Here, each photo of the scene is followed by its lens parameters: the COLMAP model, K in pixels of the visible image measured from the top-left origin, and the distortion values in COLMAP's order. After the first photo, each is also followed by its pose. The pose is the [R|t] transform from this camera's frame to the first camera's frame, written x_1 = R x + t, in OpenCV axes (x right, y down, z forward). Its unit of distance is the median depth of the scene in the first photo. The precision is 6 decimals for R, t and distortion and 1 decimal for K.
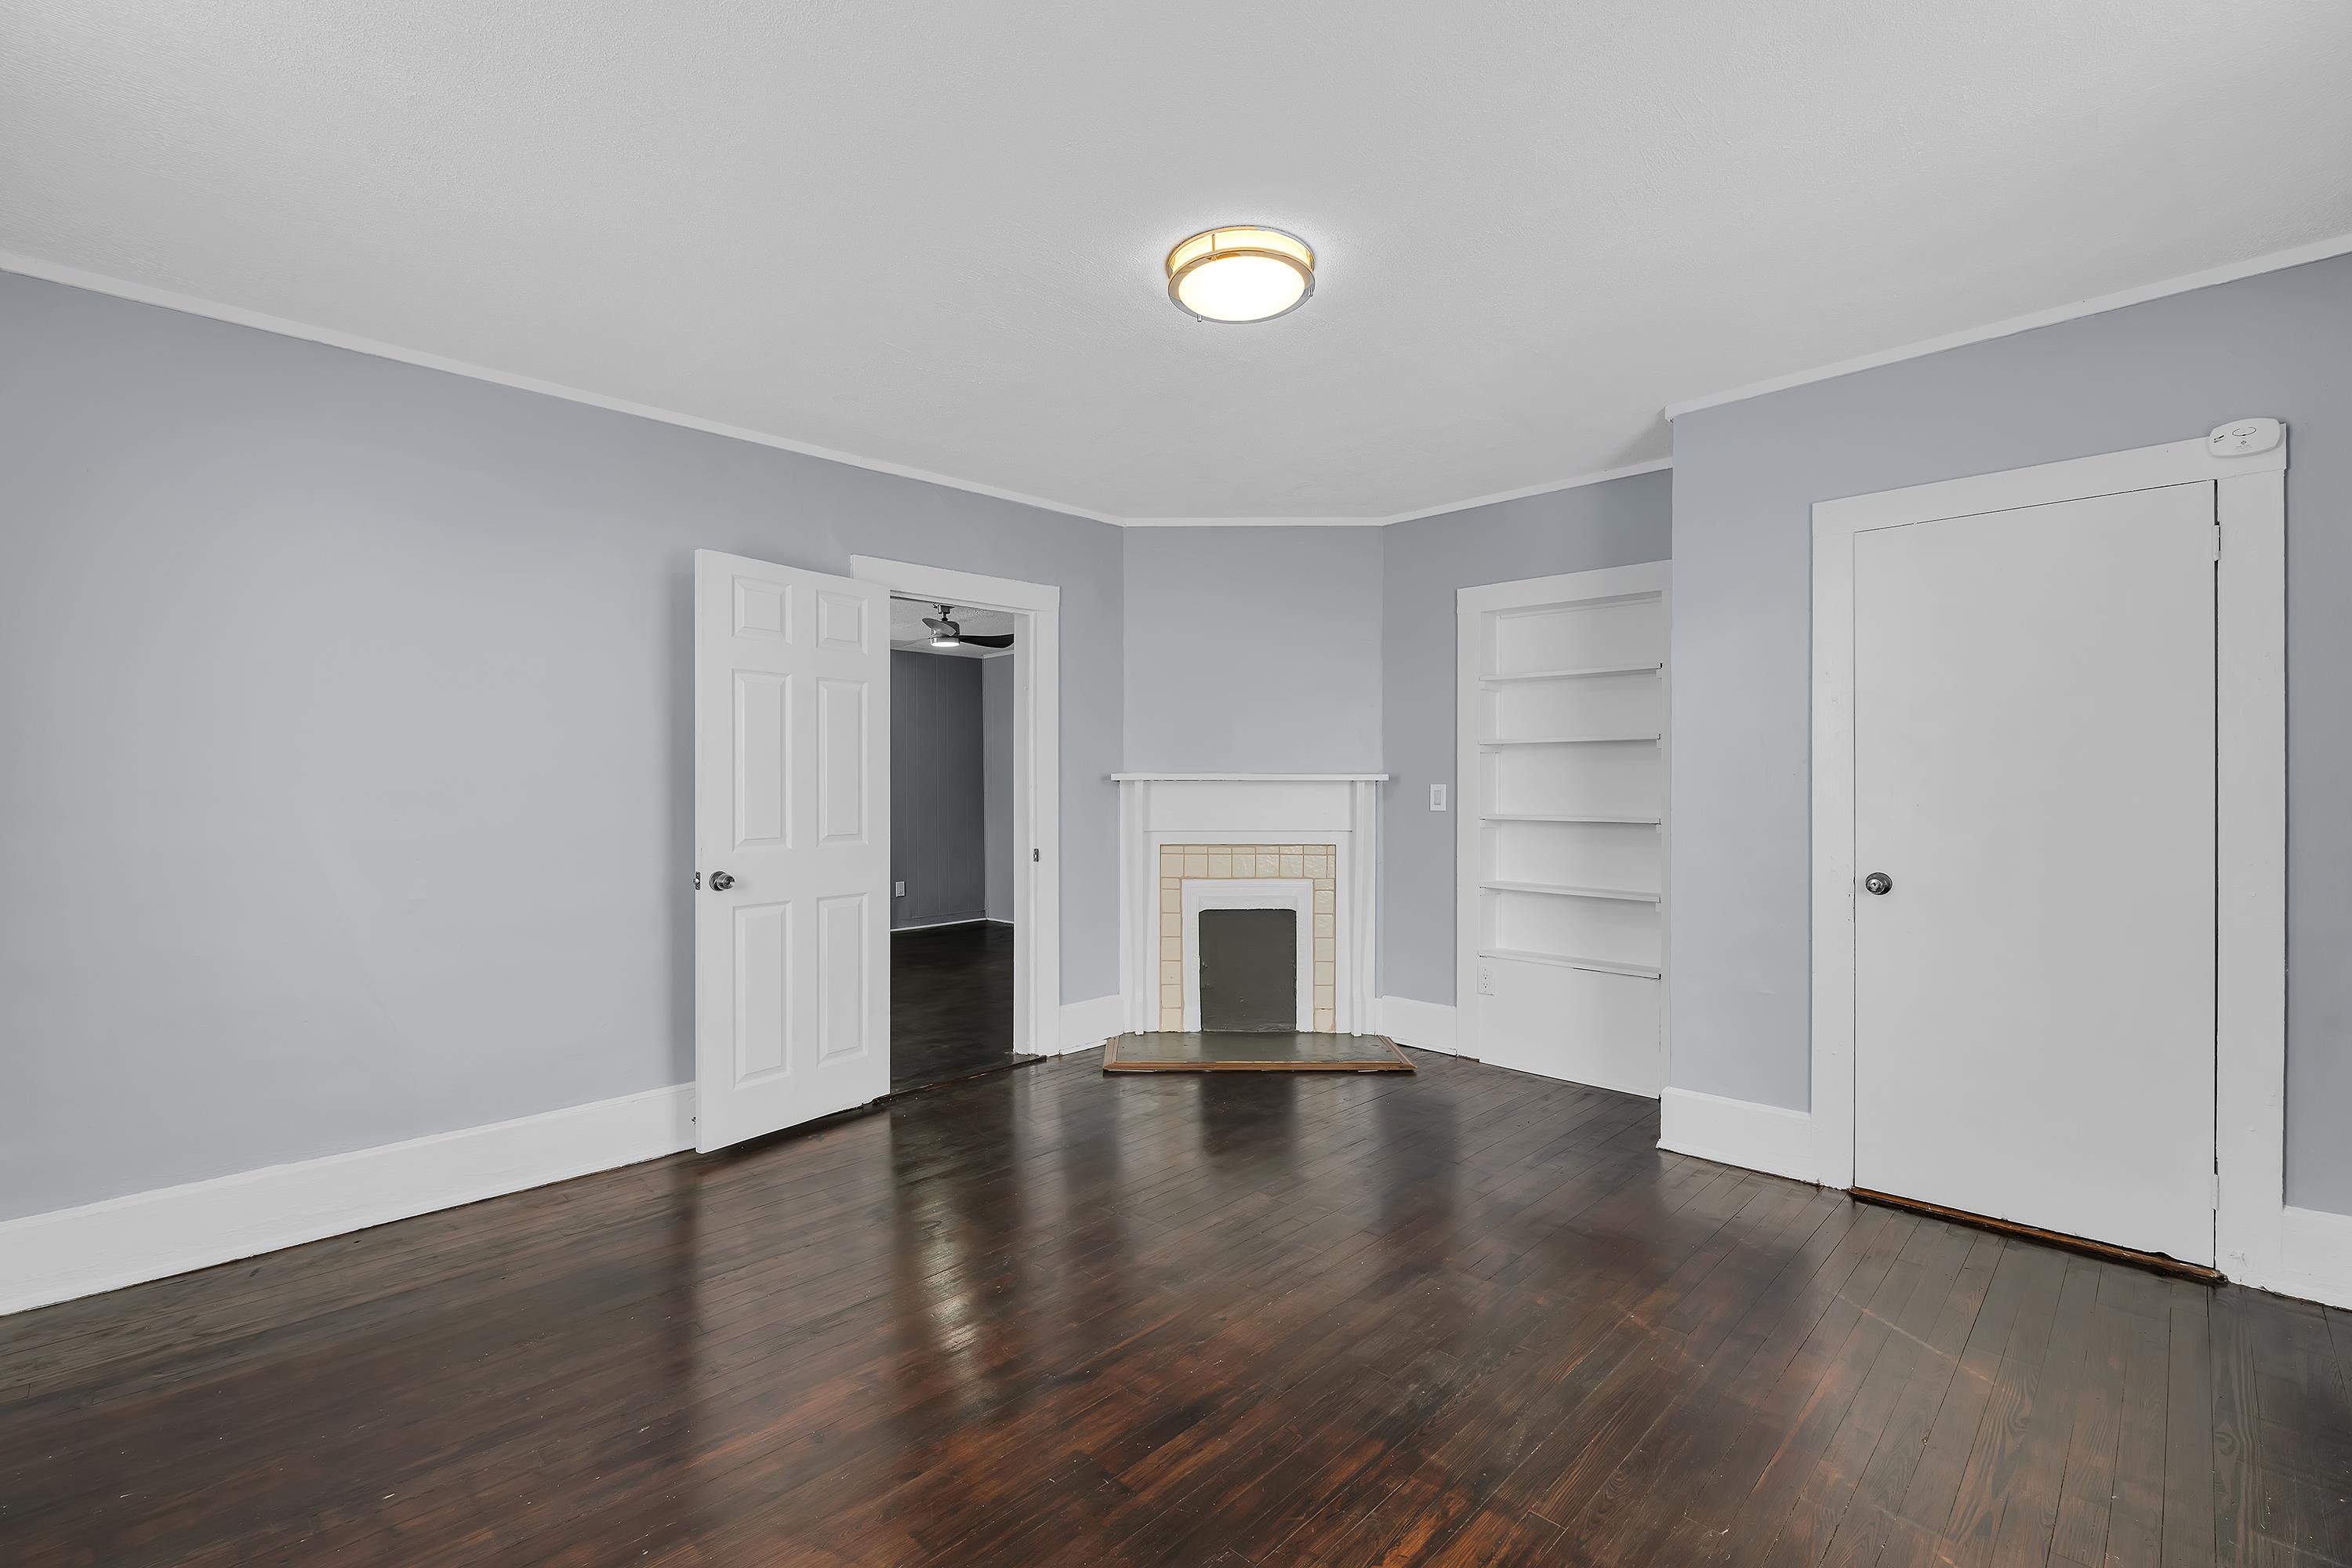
lens RADIAL K [[1023.3, 0, 1180.2], [0, 1023.3, 785.6], [0, 0, 1]] dist [-0.004491, -0.000862]
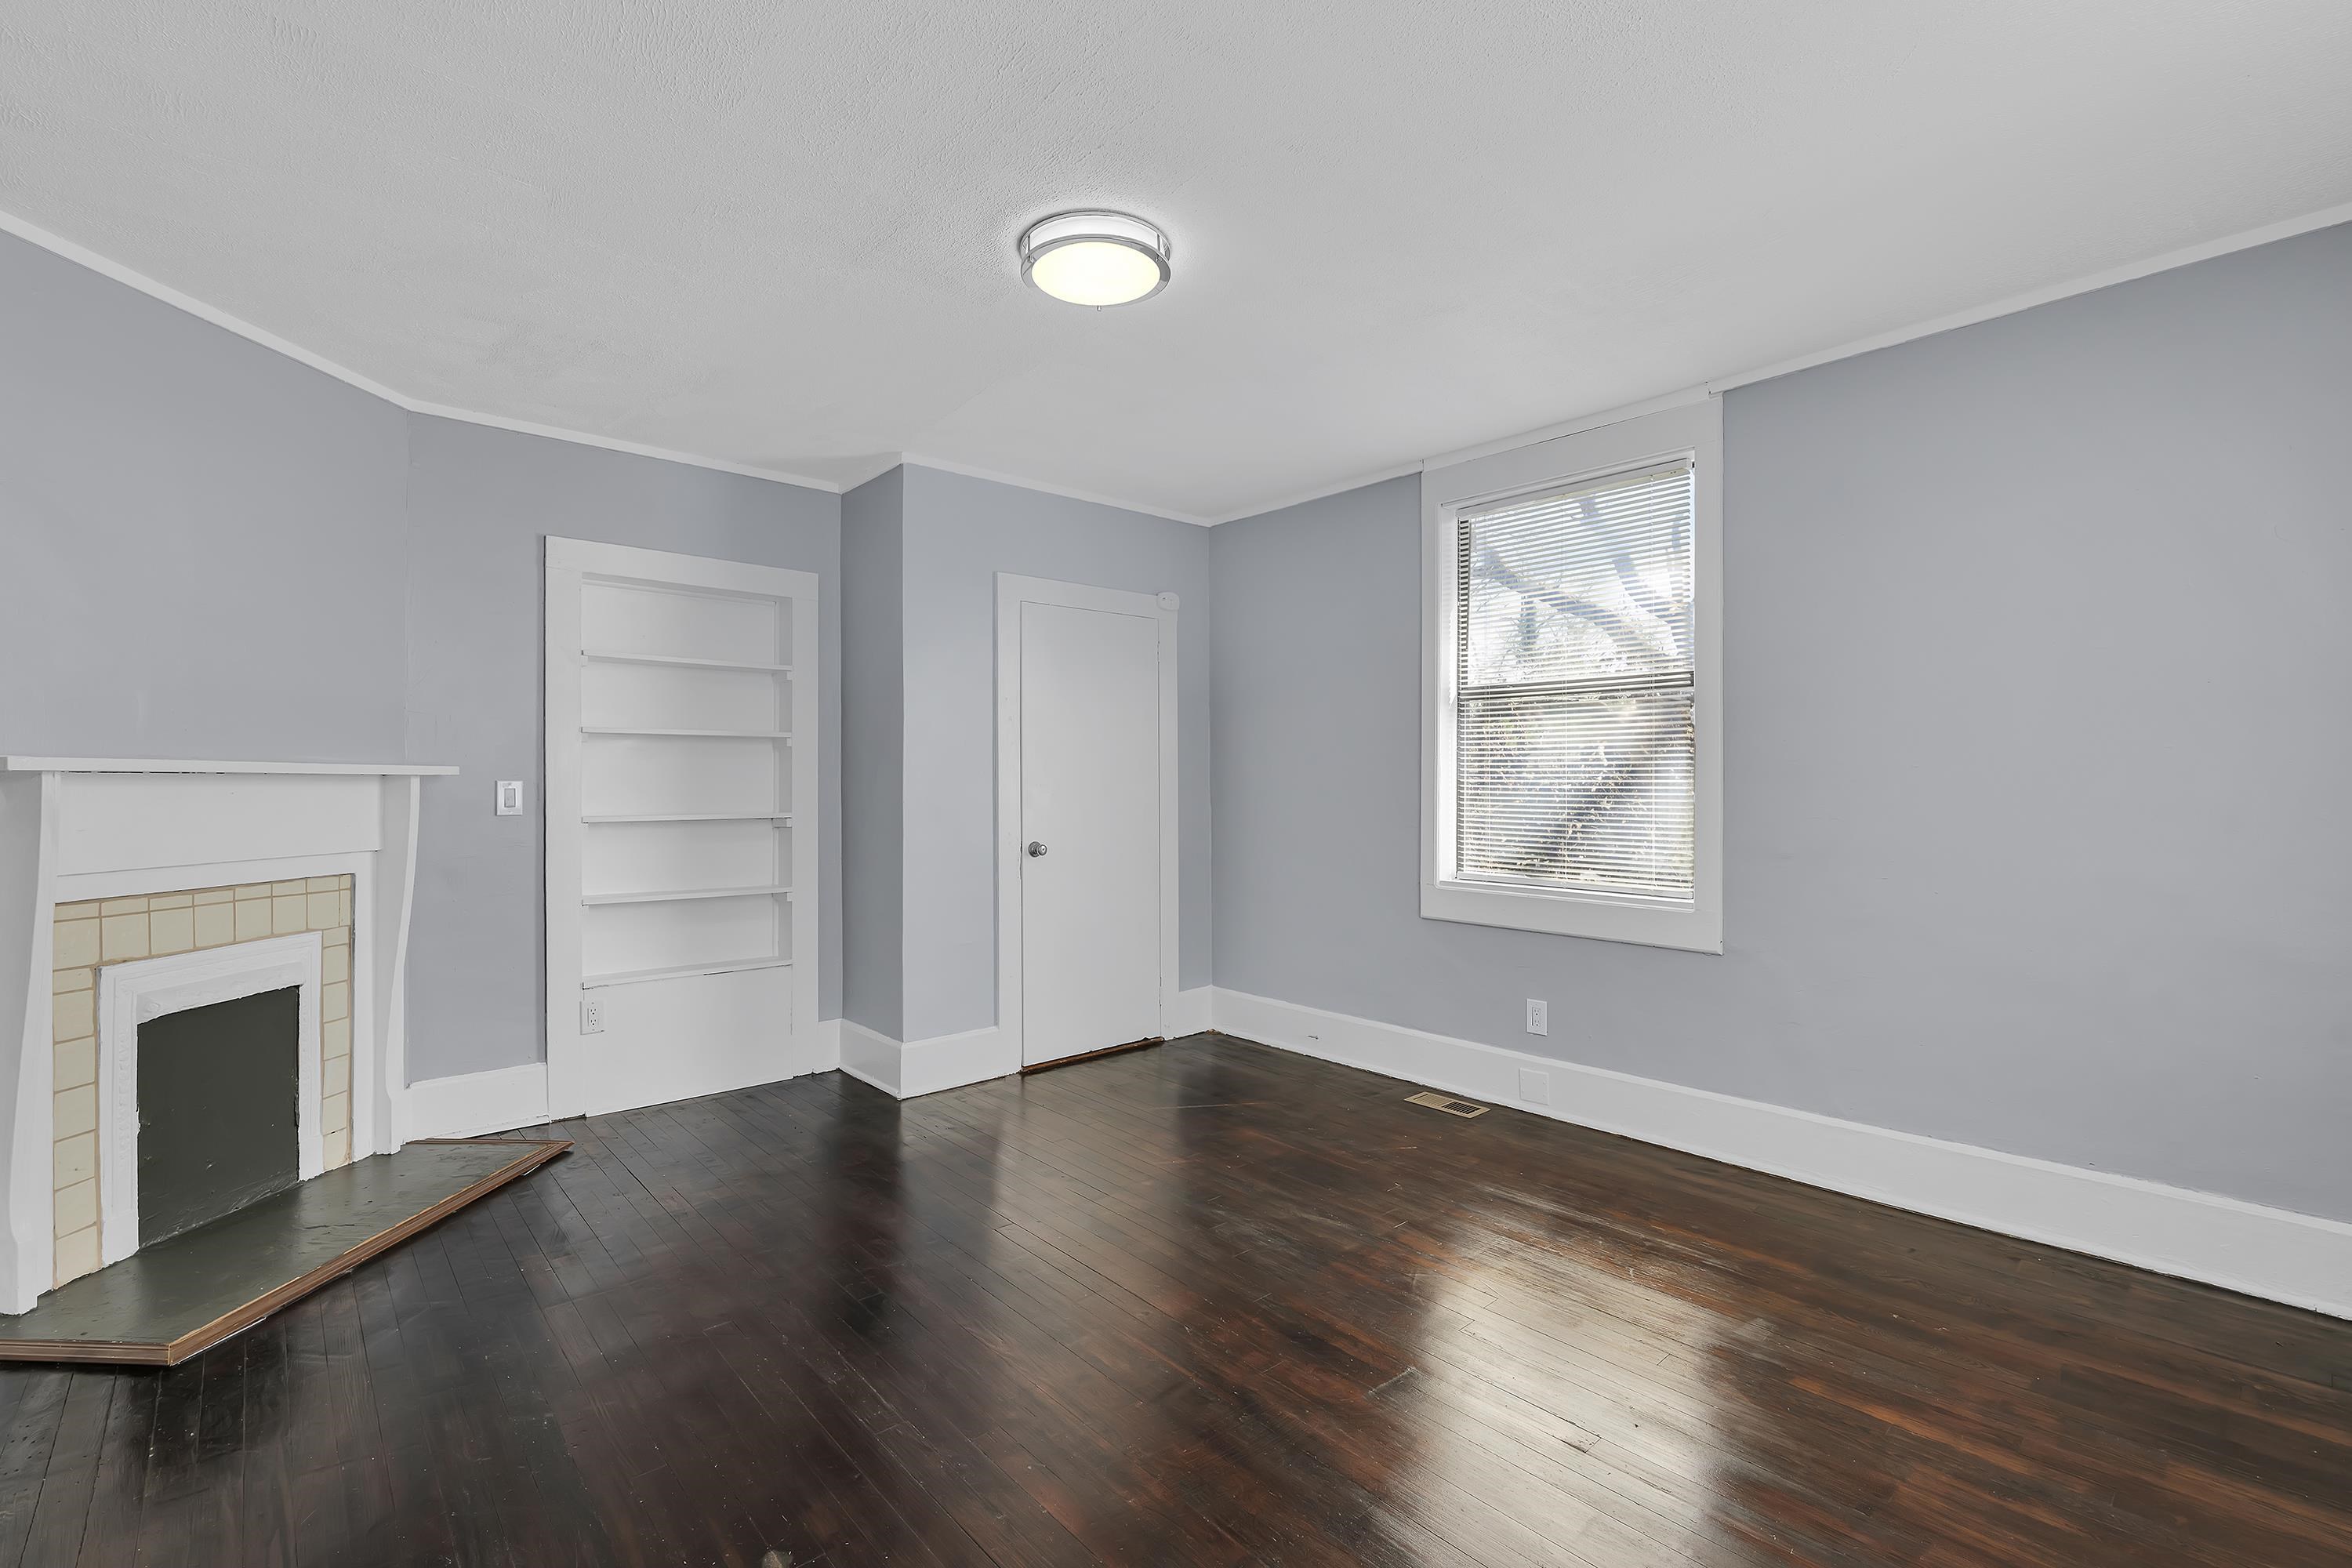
lens RADIAL K [[1023.3, 0, 1179.2], [0, 1023.3, 780.8], [0, 0, 1]] dist [-0.004491, -0.000862]
pose [[0.075536, -0.000368, 0.997143, -0.468958], [0.001422, 0.999999, 0.000261, -0.000682], [-0.997142, 0.001398, 0.075537, 0.437772]]
